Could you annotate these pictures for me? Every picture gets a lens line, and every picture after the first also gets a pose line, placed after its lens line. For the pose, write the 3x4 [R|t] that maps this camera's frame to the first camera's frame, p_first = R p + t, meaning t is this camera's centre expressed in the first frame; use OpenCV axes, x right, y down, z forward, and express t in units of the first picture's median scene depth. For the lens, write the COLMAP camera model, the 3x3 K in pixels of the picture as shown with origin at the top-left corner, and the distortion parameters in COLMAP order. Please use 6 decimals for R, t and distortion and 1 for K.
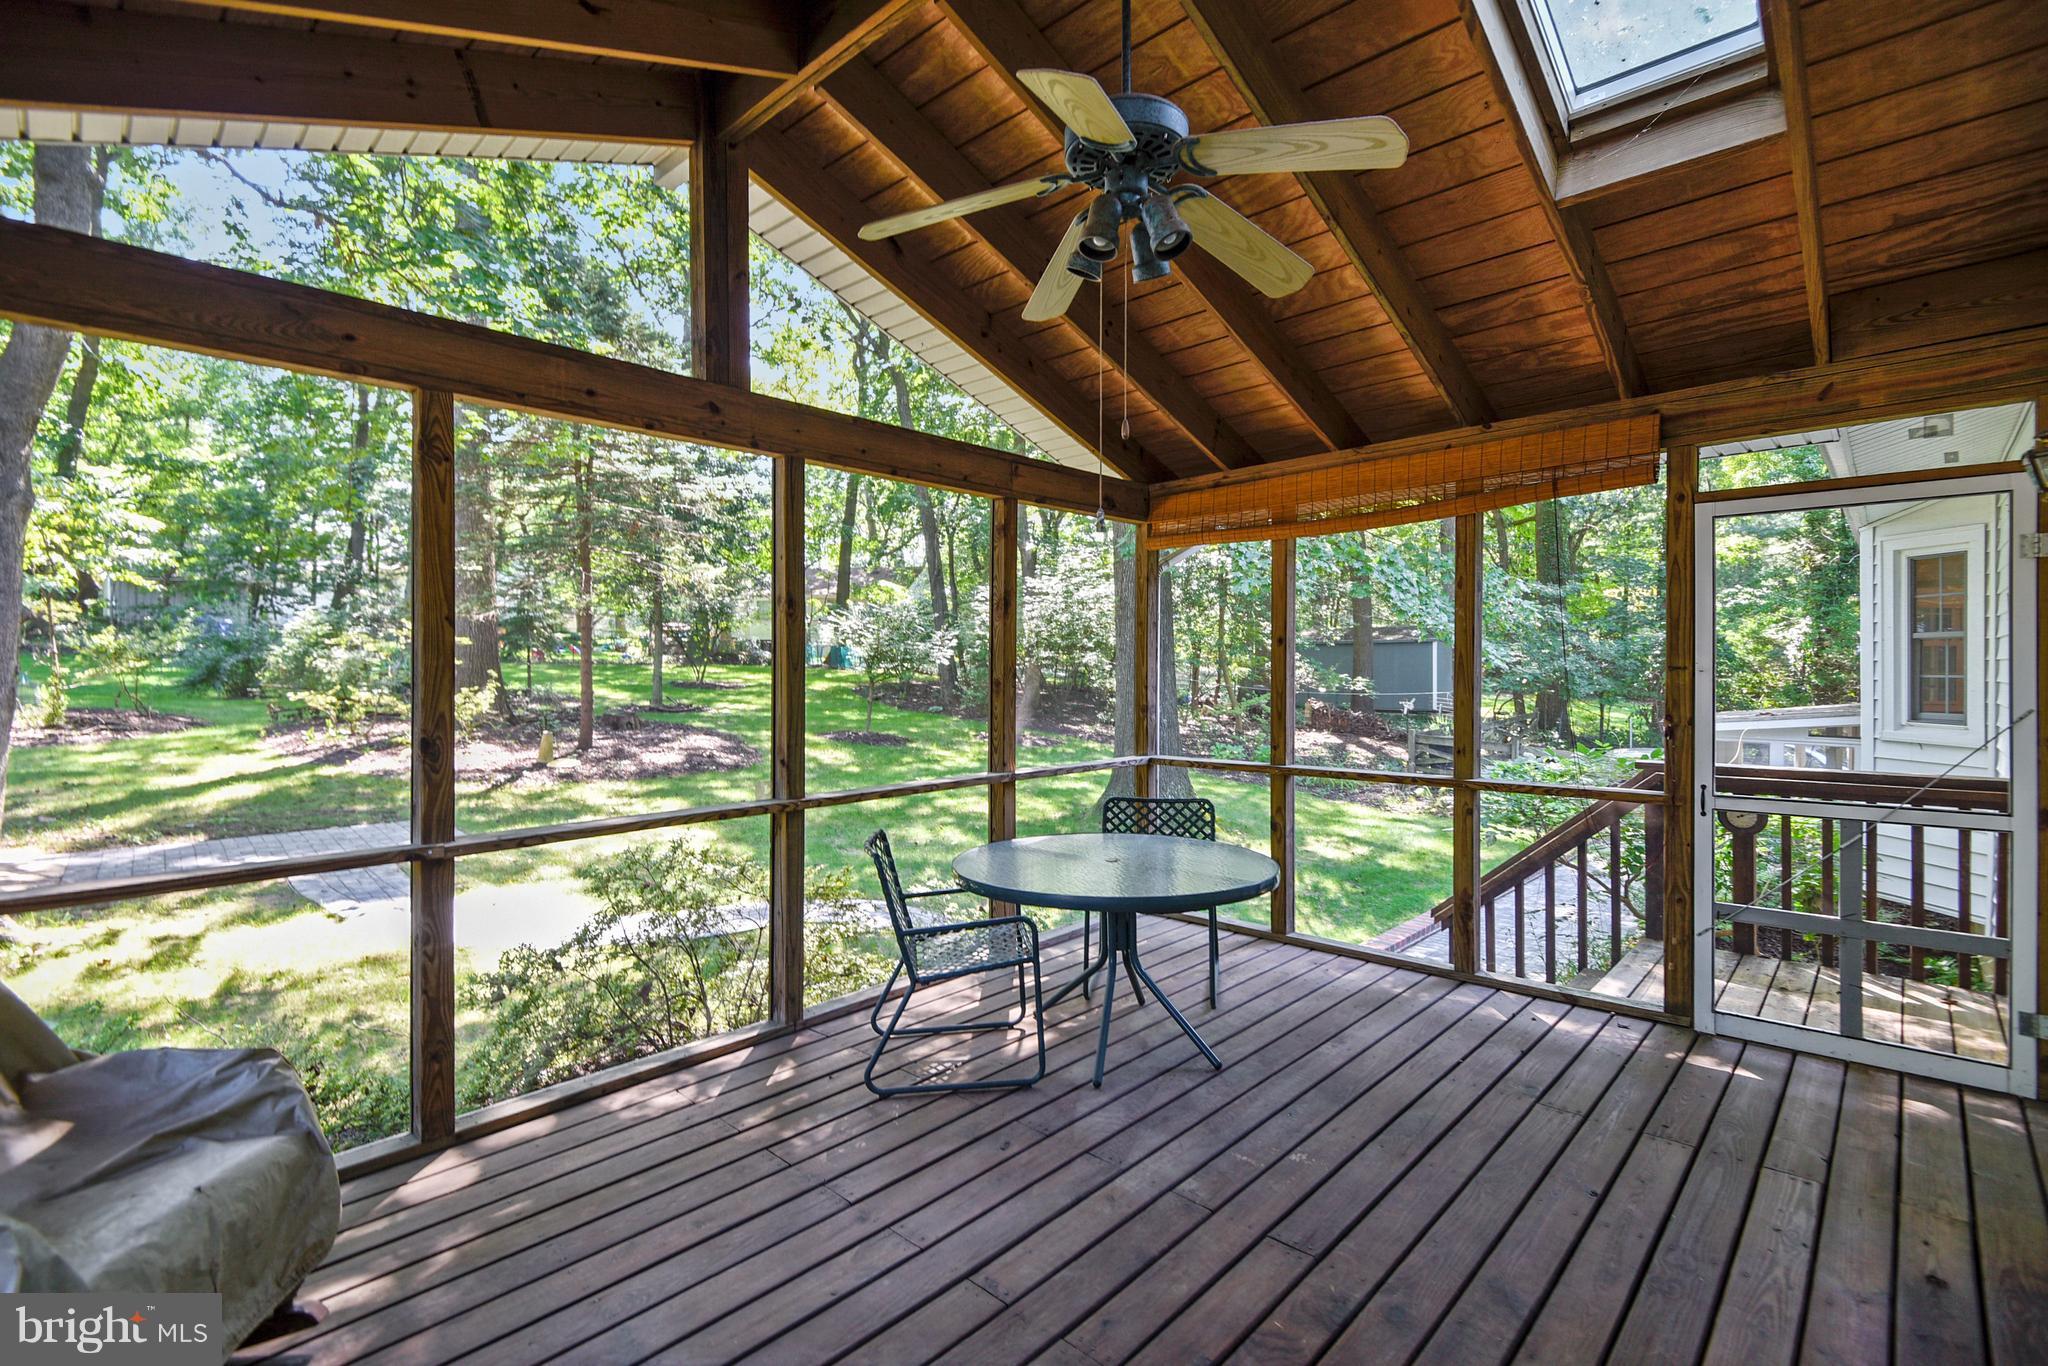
lens RADIAL K [[950.1, 0, 1022.8], [0, 950.1, 681.5], [0, 0, 1]] dist [0.004880, -0.000620]
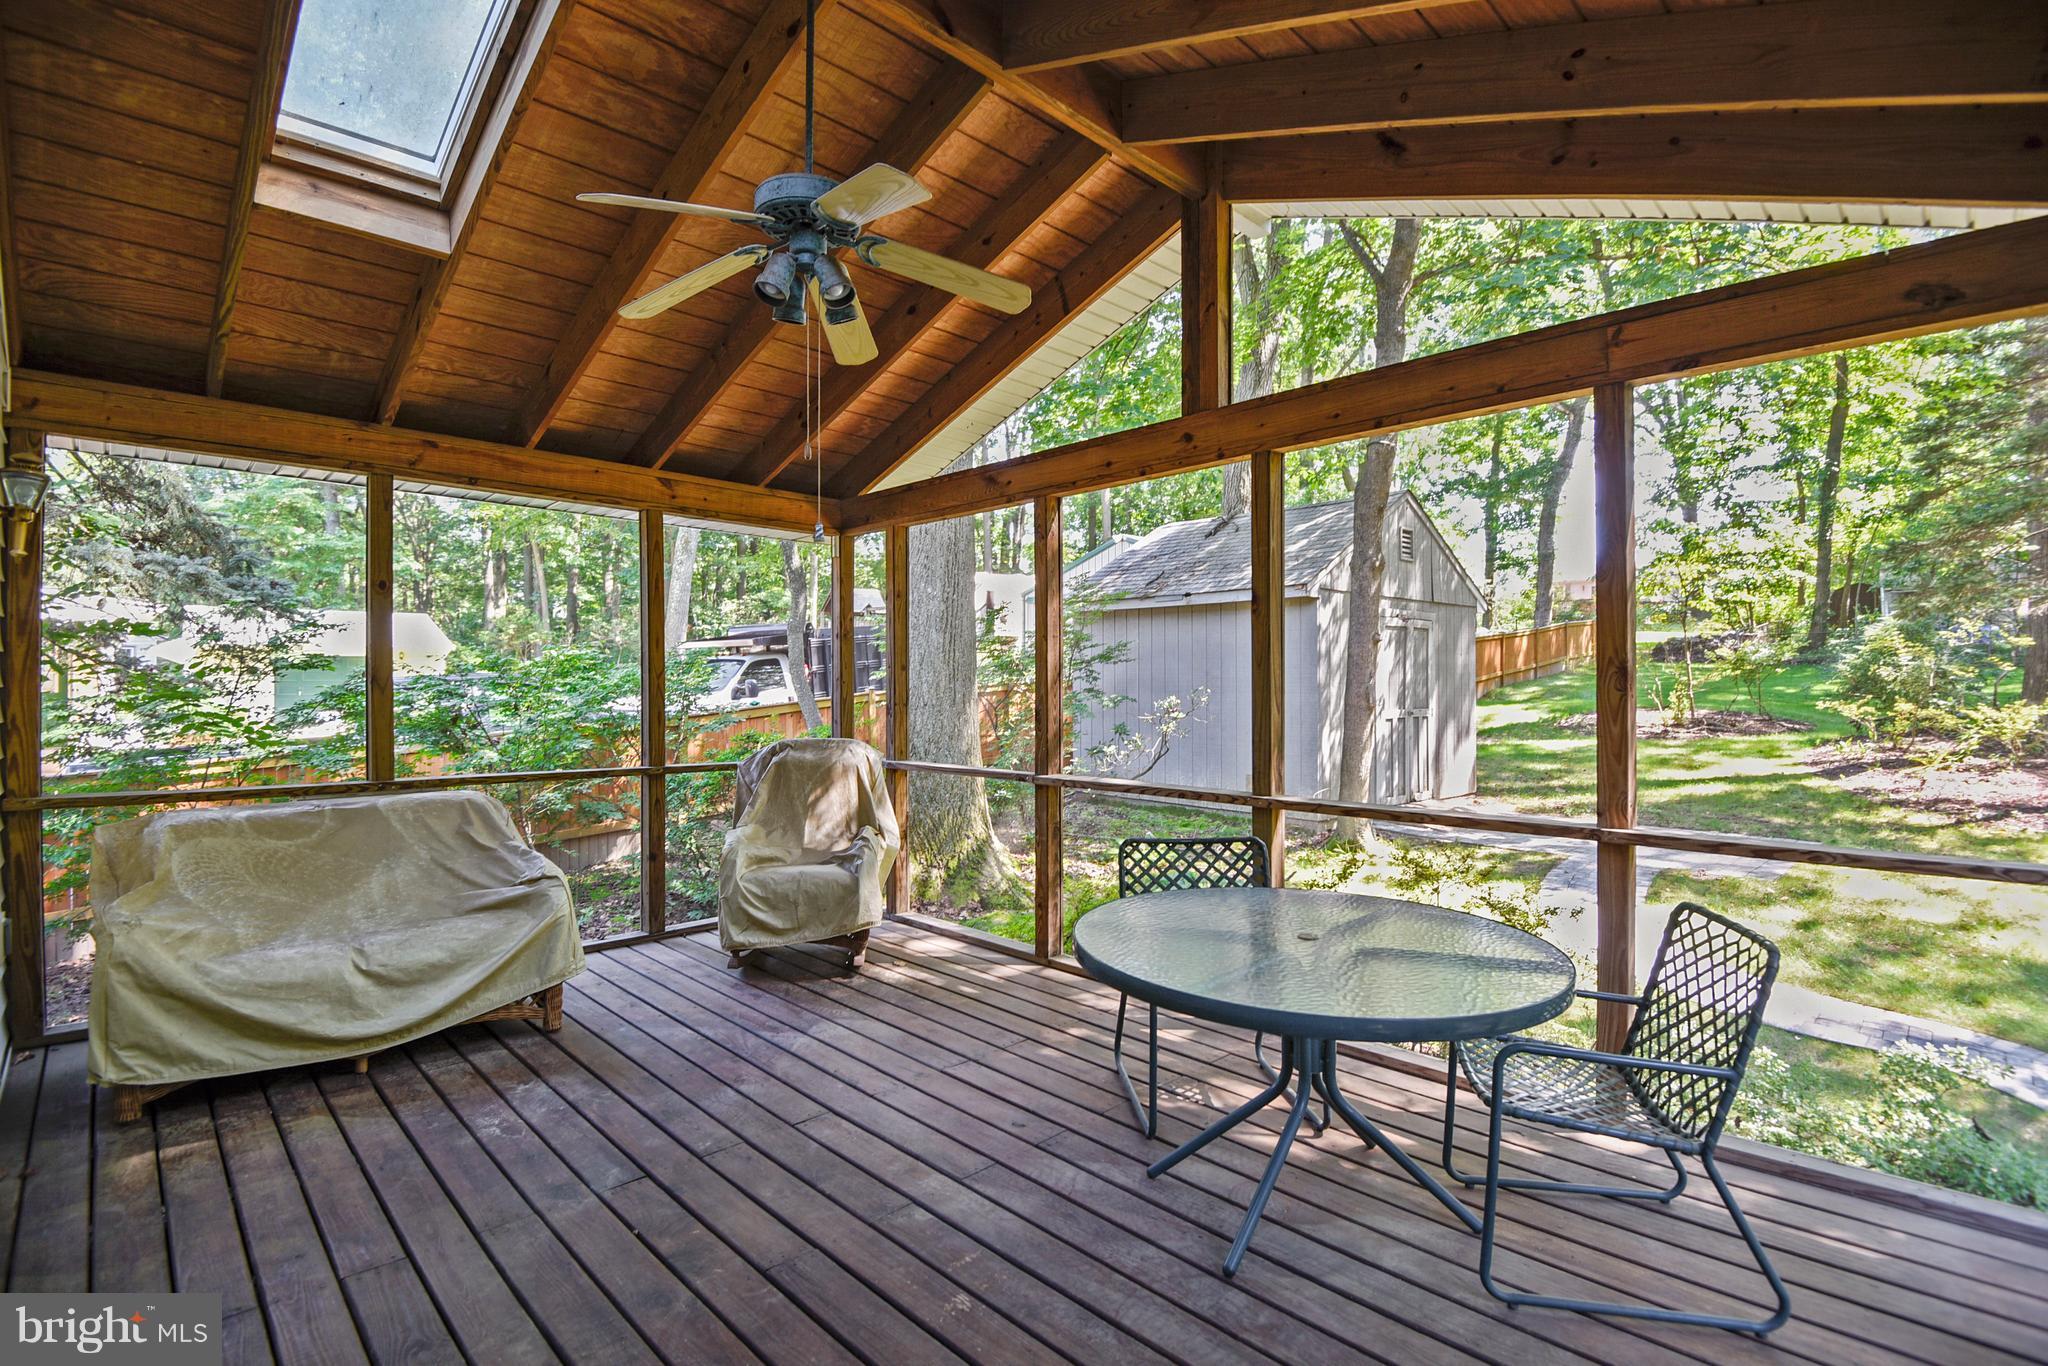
lens RADIAL K [[950.1, 0, 1023.4], [0, 950.1, 676.3], [0, 0, 1]] dist [0.004880, -0.000620]
pose [[-0.053720, -0.007048, -0.998531, 0.943142], [-0.012957, 0.999896, -0.006360, 0.012600], [0.998472, 0.012597, -0.053805, 0.989867]]
